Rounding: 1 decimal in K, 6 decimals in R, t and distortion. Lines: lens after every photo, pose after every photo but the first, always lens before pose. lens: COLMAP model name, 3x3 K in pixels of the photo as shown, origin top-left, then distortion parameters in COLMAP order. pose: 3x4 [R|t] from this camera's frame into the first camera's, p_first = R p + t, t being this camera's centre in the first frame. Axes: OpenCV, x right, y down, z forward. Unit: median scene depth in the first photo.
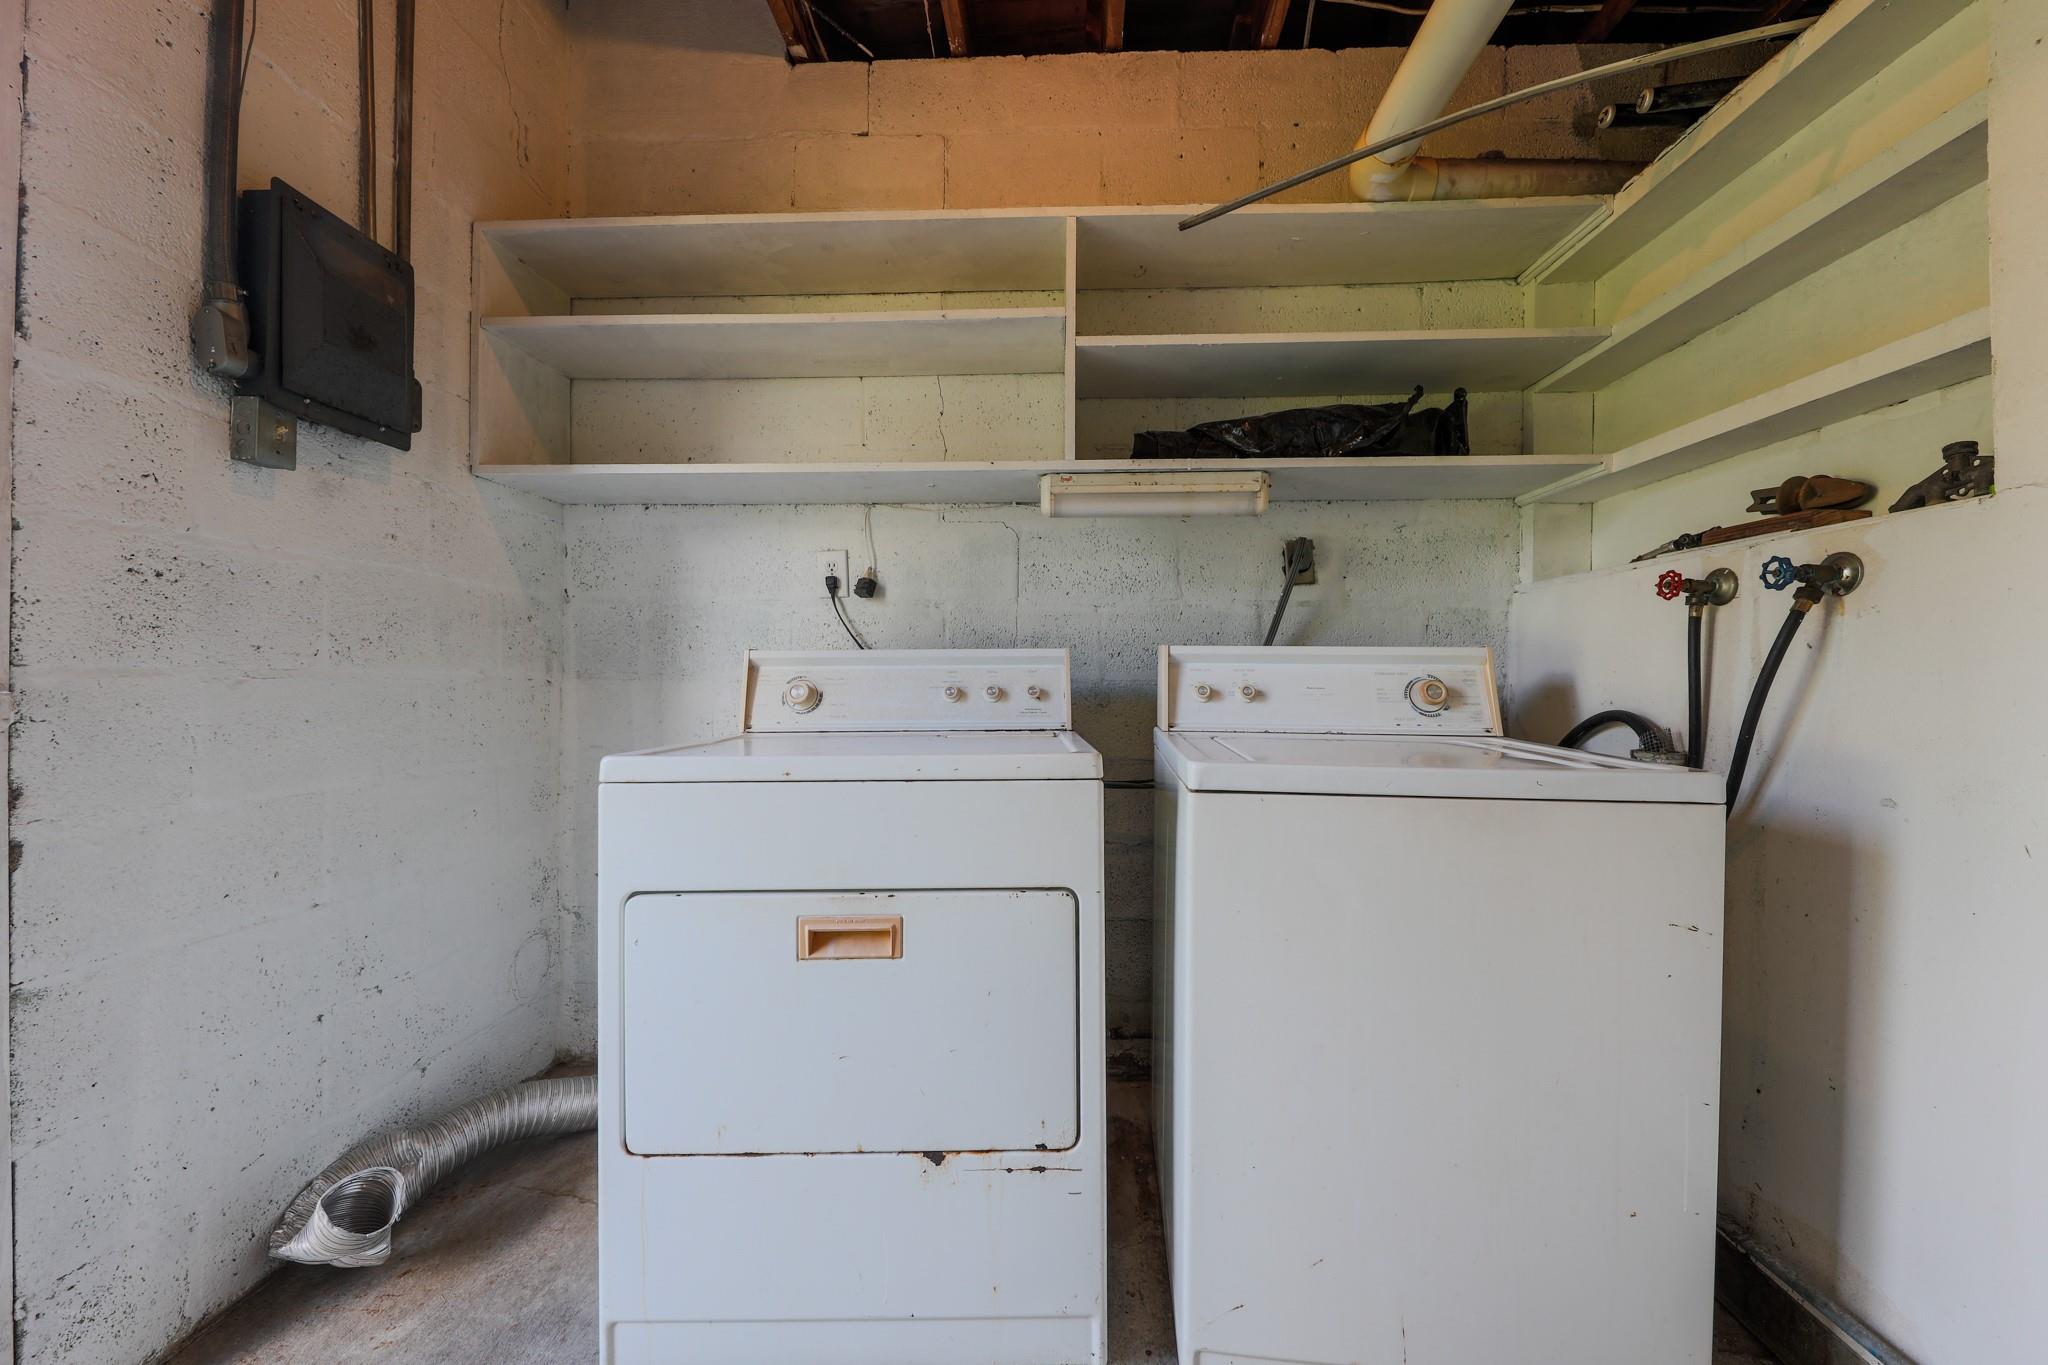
lens RADIAL K [[698.3, 0, 1015.6], [0, 698.3, 685.2], [0, 0, 1]] dist [-0.004043, -0.002042]
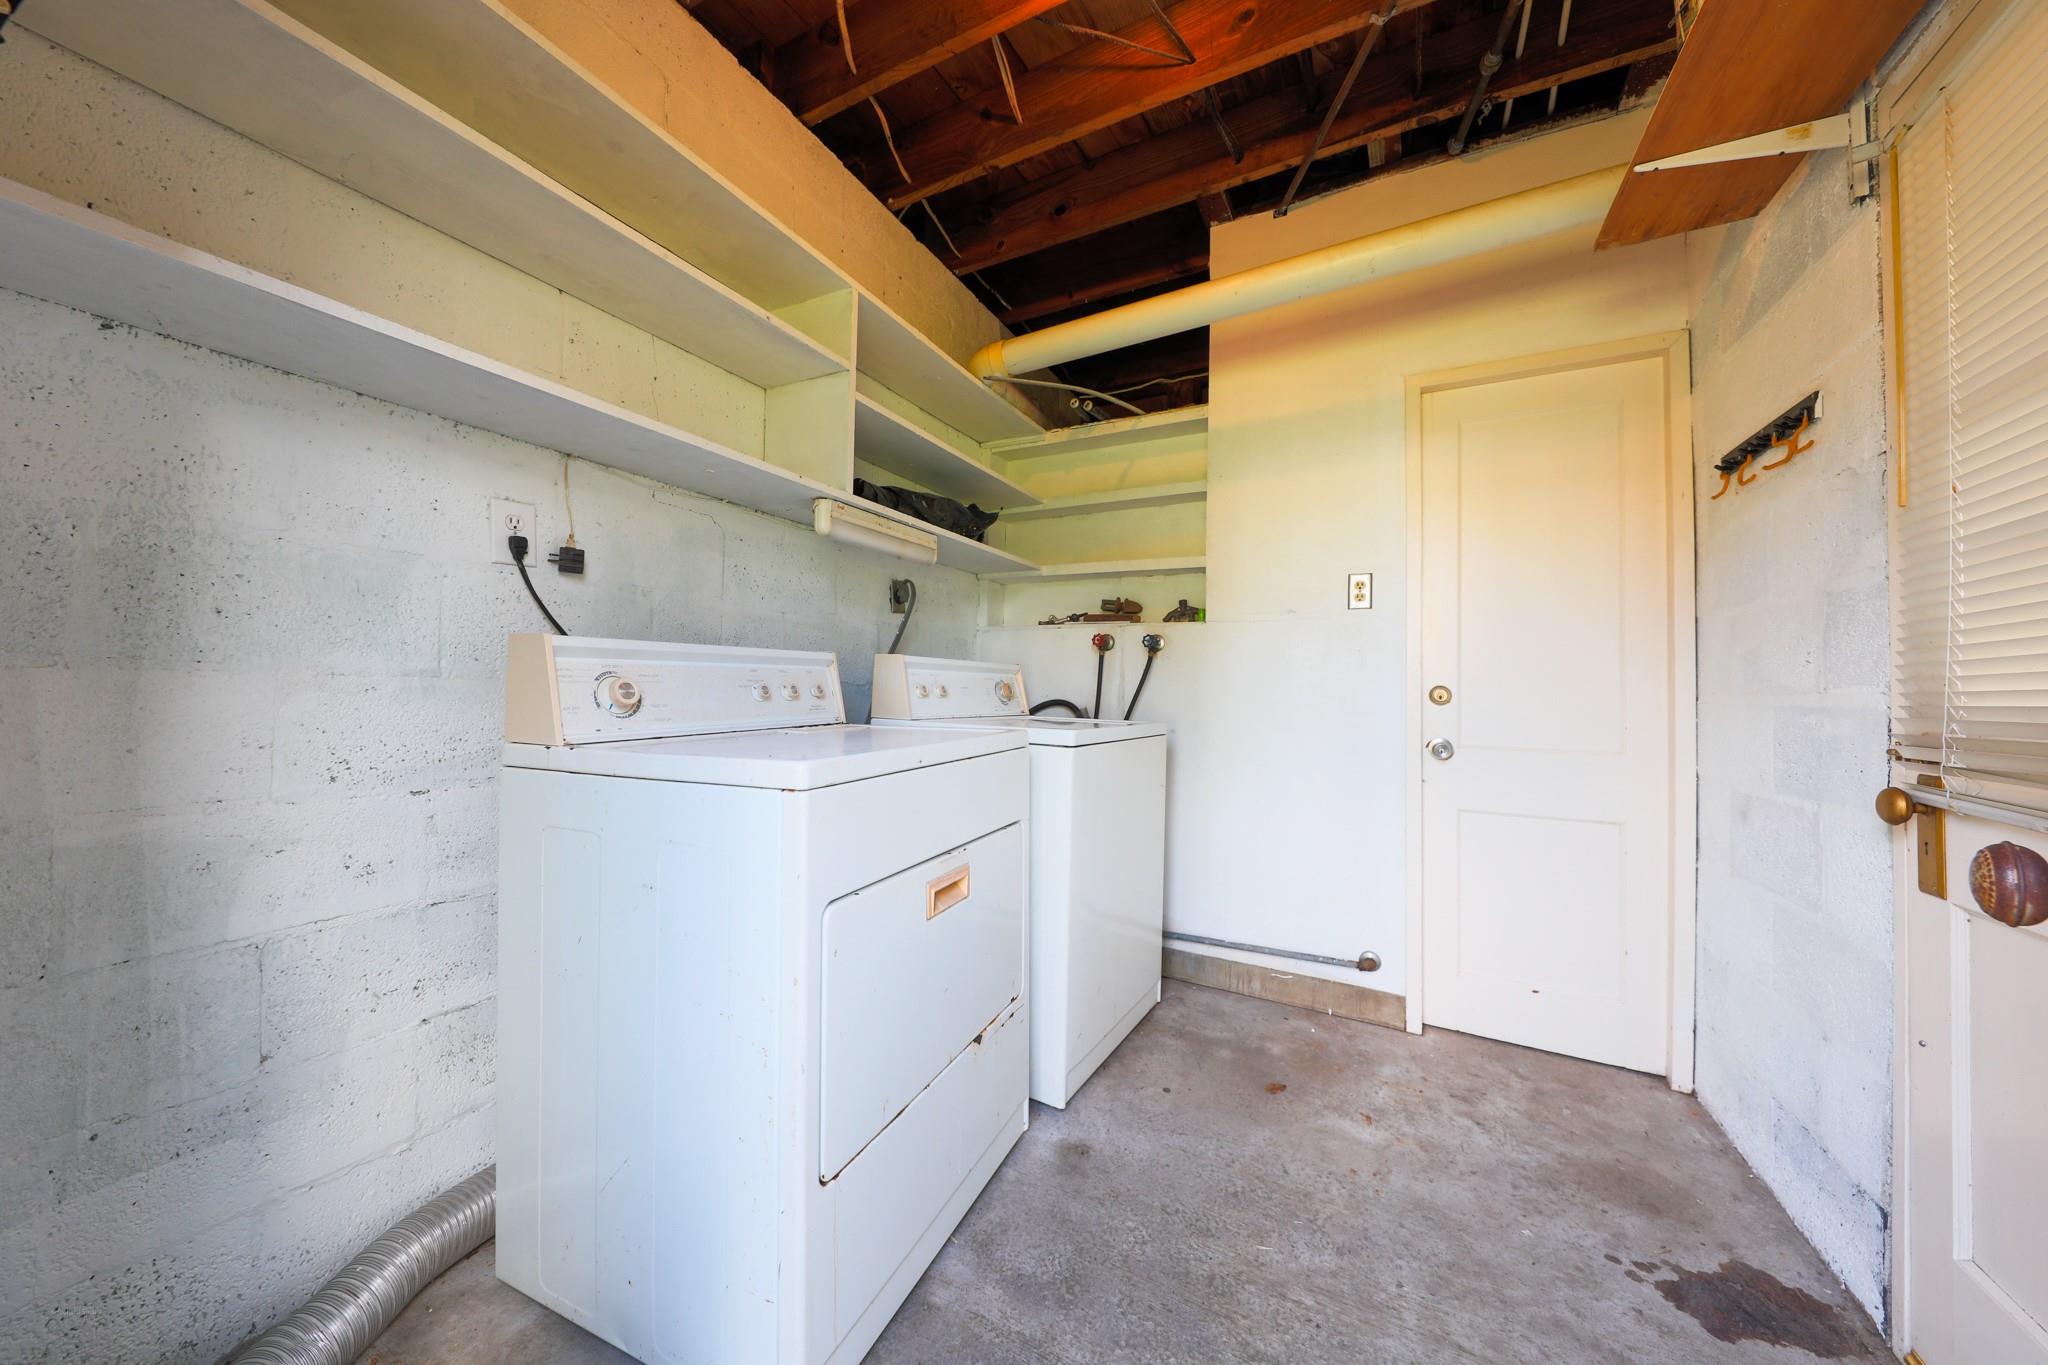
lens RADIAL K [[698.3, 0, 1006.3], [0, 698.3, 683.6], [0, 0, 1]] dist [-0.004043, -0.002042]
pose [[0.429751, 0.007802, 0.902914, -0.822750], [-0.004190, 0.999969, -0.006646, 0.004551], [-0.902938, -0.000928, 0.429771, 0.241321]]
